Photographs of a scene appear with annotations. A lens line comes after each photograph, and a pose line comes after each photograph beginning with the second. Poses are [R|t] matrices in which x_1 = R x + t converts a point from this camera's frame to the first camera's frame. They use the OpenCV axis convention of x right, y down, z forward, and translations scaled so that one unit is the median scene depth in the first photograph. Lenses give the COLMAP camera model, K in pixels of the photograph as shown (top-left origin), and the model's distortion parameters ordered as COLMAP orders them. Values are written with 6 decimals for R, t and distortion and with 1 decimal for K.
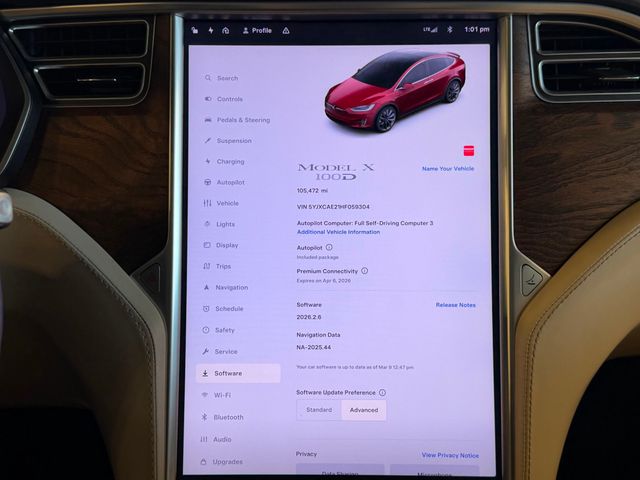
lens RADIAL K [[805.1, 0, 320.0], [0, 805.1, 240.0], [0, 0, 1]] dist [0.268830, -0.765872]
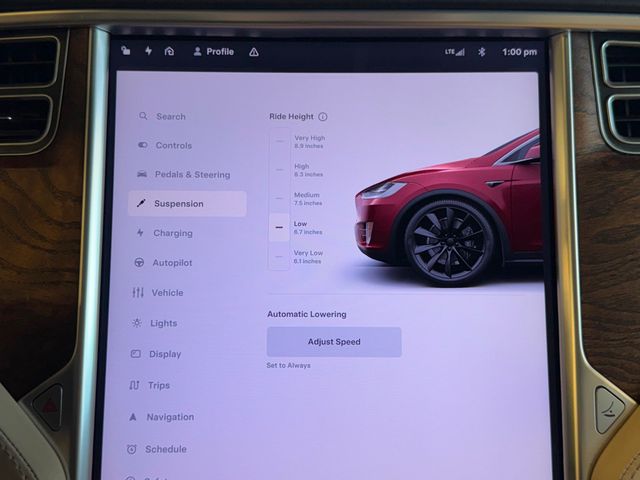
lens RADIAL K [[805.1, 0, 320.0], [0, 805.1, 240.0], [0, 0, 1]] dist [0.268830, -0.765872]
pose [[0.999861, 0.003302, 0.016320, 0.005426], [-0.002246, 0.997928, -0.064299, -0.046741], [-0.016499, 0.064253, 0.997797, 0.302554]]
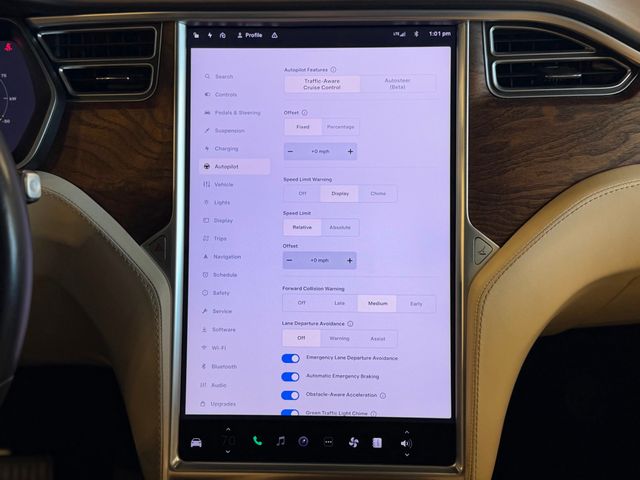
lens RADIAL K [[805.1, 0, 320.0], [0, 805.1, 240.0], [0, 0, 1]] dist [0.268830, -0.765872]
pose [[0.999439, 0.004084, -0.033236, 0.064014], [-0.003626, 0.999898, 0.013820, 0.018036], [0.033289, -0.013692, 0.999352, -0.162415]]
